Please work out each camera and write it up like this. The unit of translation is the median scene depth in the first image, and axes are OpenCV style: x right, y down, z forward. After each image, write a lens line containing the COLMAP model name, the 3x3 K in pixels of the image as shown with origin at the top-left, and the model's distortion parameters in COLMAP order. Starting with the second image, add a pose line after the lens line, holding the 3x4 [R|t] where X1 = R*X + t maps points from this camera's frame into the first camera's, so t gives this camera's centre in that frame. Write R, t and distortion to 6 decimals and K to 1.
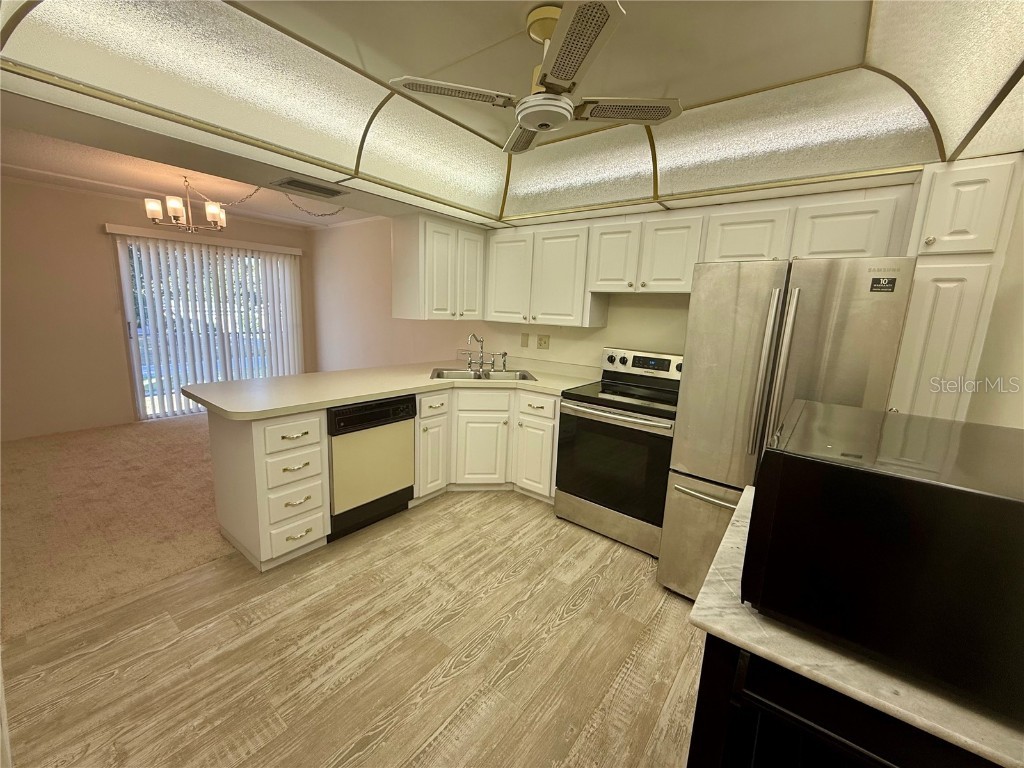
lens RADIAL K [[407.1, 0, 512.0], [0, 407.1, 384.0], [0, 0, 1]] dist [0.000981, 0.000179]
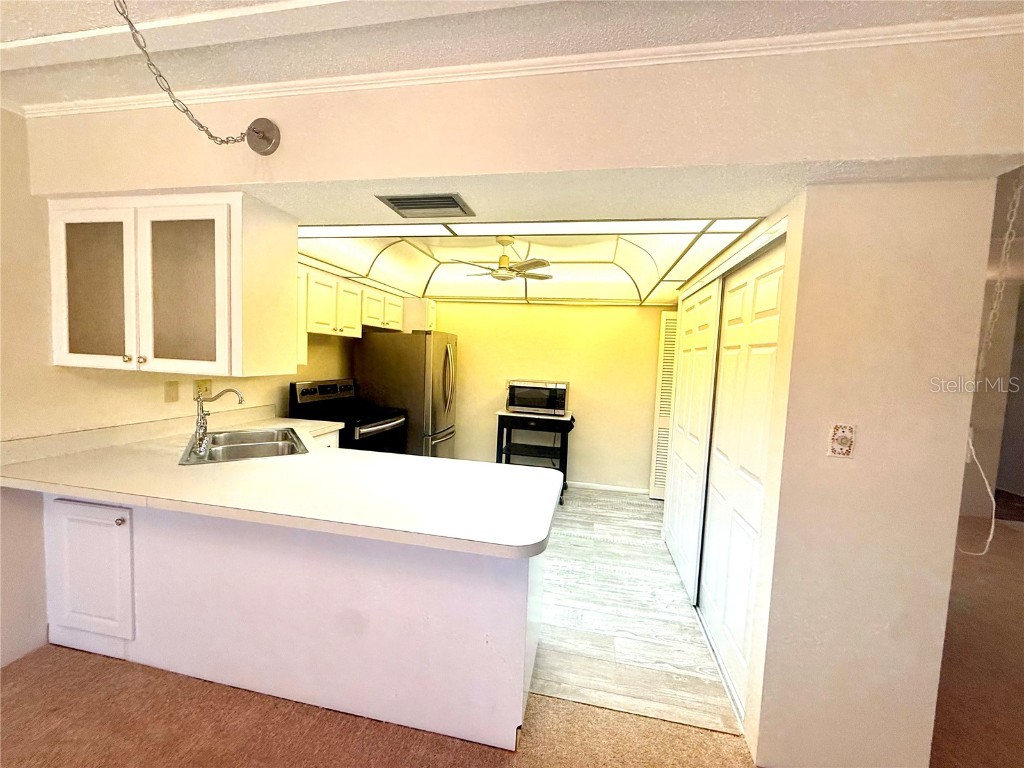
lens RADIAL K [[407.1, 0, 512.0], [0, 407.1, 384.0], [0, 0, 1]] dist [0.000981, 0.000179]
pose [[-0.439487, -0.114949, 0.890864, -1.650255], [0.101081, 0.979150, 0.176206, -0.374040], [-0.892544, 0.167490, -0.418704, 1.626583]]
